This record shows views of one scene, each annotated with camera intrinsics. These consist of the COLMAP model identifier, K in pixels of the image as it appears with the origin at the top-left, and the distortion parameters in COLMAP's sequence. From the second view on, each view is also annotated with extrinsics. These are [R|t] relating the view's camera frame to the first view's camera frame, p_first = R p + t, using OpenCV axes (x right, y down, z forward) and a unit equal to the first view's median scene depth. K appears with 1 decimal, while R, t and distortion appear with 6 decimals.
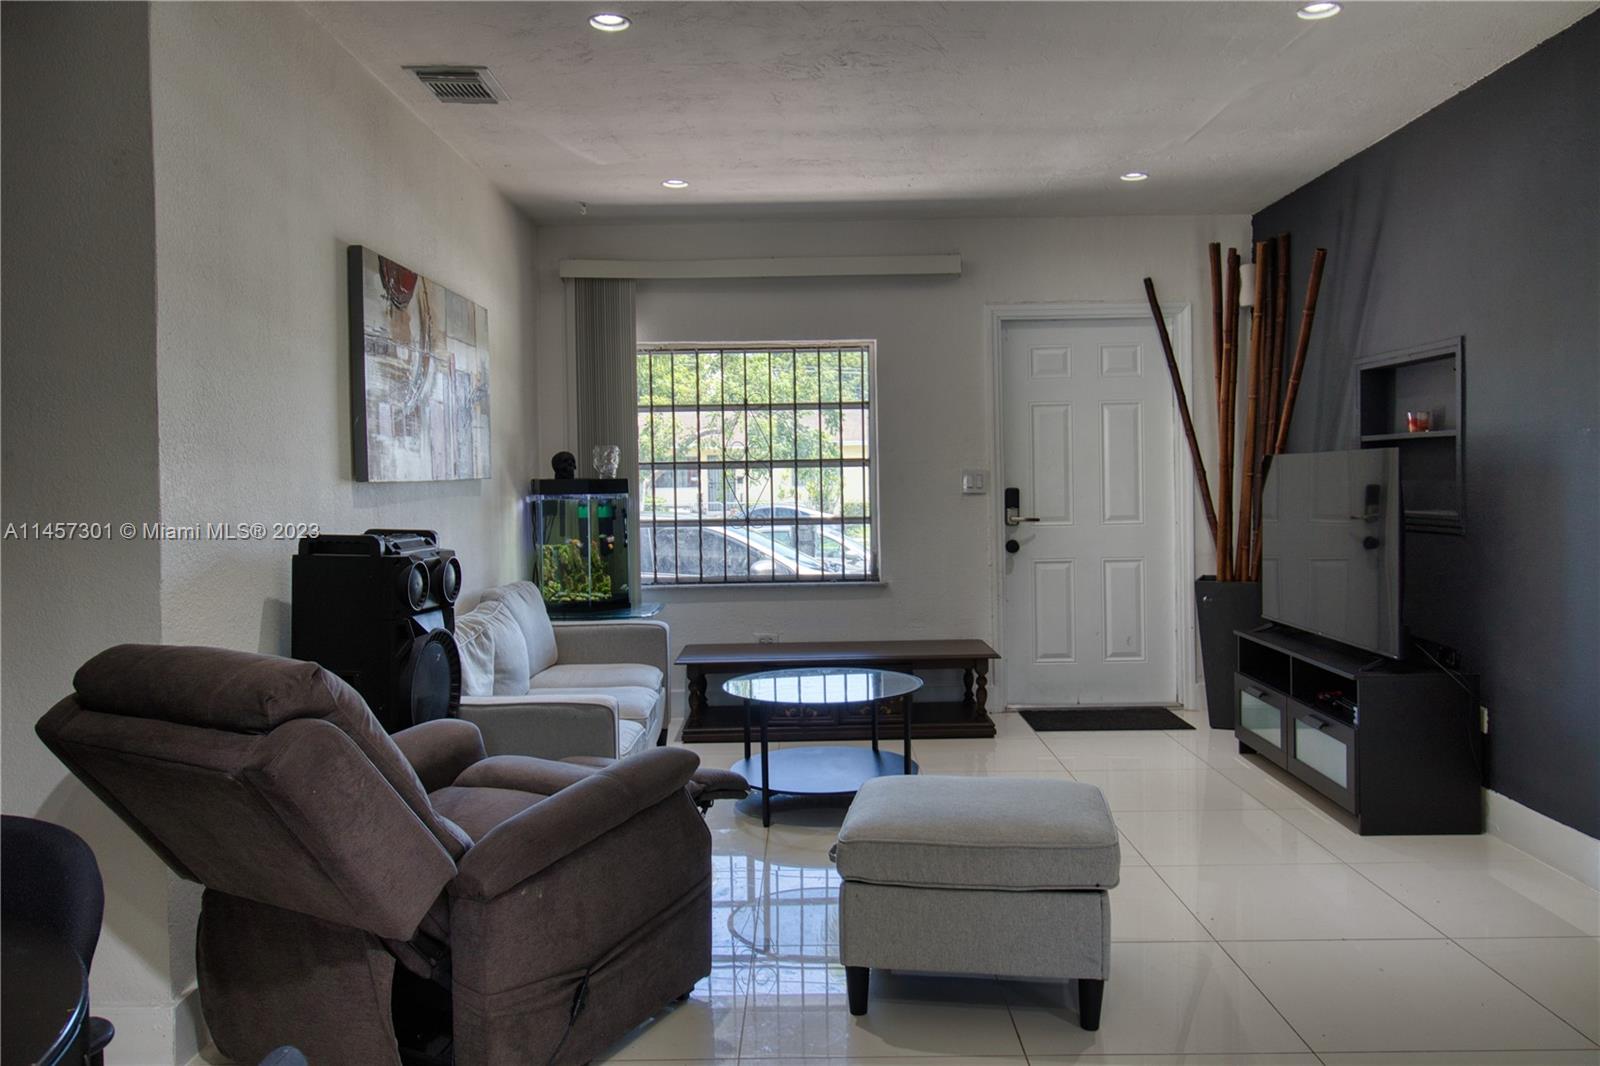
lens RADIAL K [[1186.1, 0, 800.0], [0, 1186.1, 533.0], [0, 0, 1]] dist [0.008278, -0.000502]
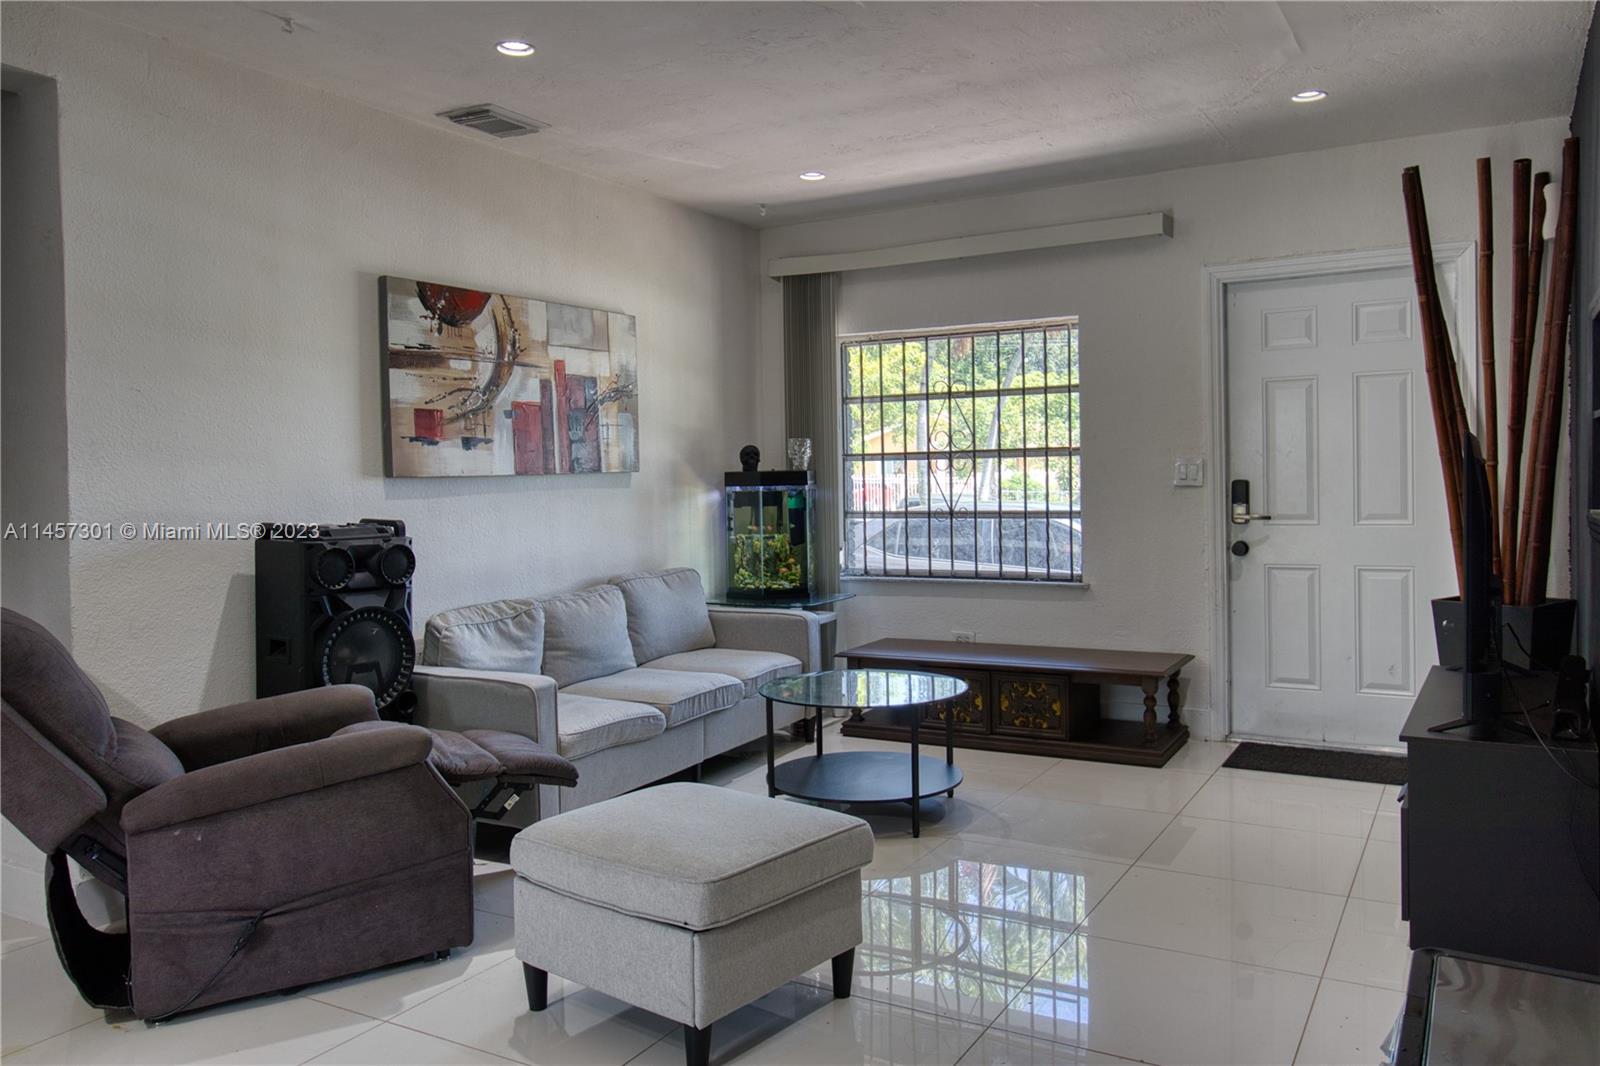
lens RADIAL K [[1186.1, 0, 800.0], [0, 1186.1, 533.0], [0, 0, 1]] dist [0.008278, -0.000502]
pose [[0.870979, 0.023155, -0.490774, 0.339364], [-0.016864, 0.999709, 0.017239, -0.009669], [0.491030, -0.006738, 0.871117, 0.108457]]
